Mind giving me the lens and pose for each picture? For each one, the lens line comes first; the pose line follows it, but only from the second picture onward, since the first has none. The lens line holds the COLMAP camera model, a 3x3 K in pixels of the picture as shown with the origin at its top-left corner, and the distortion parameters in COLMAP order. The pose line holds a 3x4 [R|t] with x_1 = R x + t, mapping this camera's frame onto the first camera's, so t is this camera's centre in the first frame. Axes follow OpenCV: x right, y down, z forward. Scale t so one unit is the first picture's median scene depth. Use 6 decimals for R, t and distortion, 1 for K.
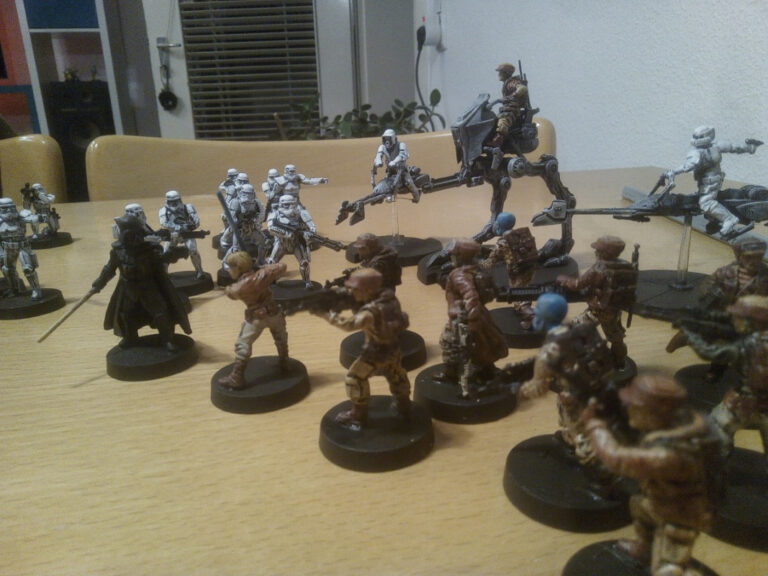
lens RADIAL K [[609.4, 0, 383.9], [0, 609.4, 287.9], [0, 0, 1]] dist [0.012319, -0.020628]
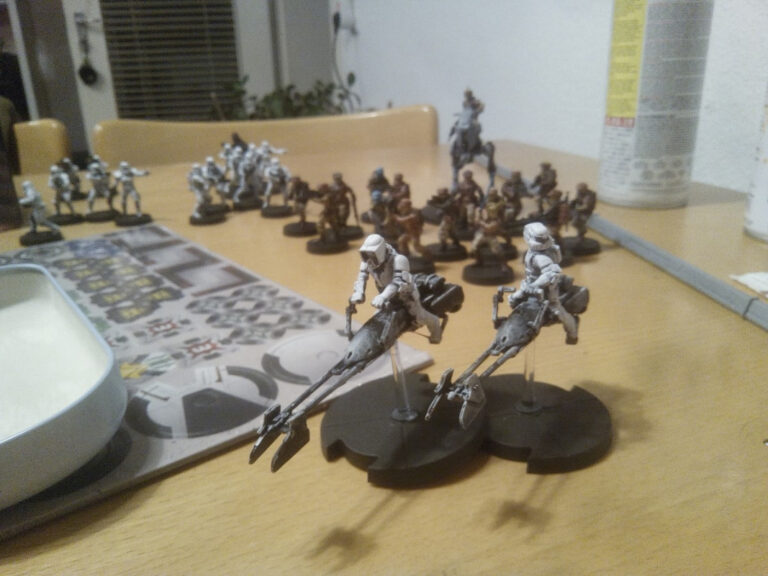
lens RADIAL K [[620.9, 0, 390.5], [0, 620.9, 296.4], [0, 0, 1]] dist [-0.004229, -0.017624]
pose [[0.990400, -0.043114, 0.131336, -0.014533], [0.035877, 0.997731, 0.056976, 0.036201], [-0.133495, -0.051717, 0.989699, -0.201087]]
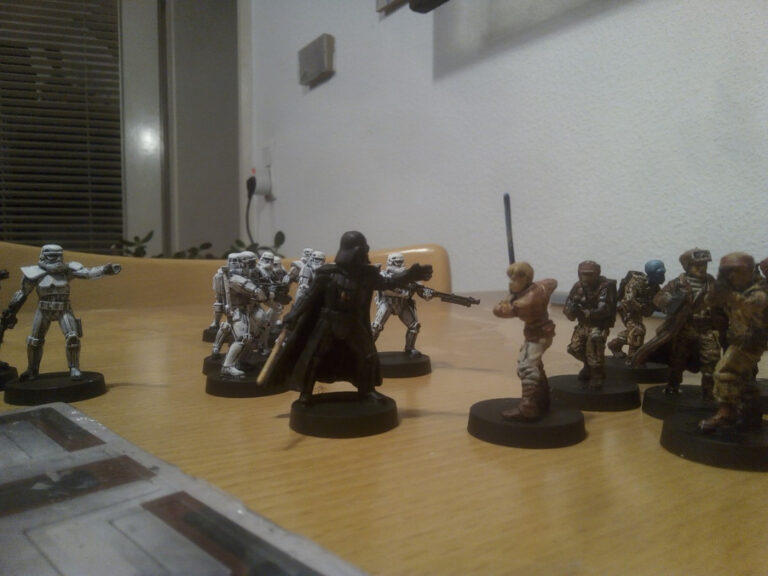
lens RADIAL K [[609.4, 0, 384.4], [0, 609.4, 295.6], [0, 0, 1]] dist [0.012319, -0.020628]
pose [[0.939970, 0.010444, 0.341098, -0.096119], [0.071763, 0.971132, -0.227493, 0.023385], [-0.333628, 0.238315, 0.912085, 0.035274]]
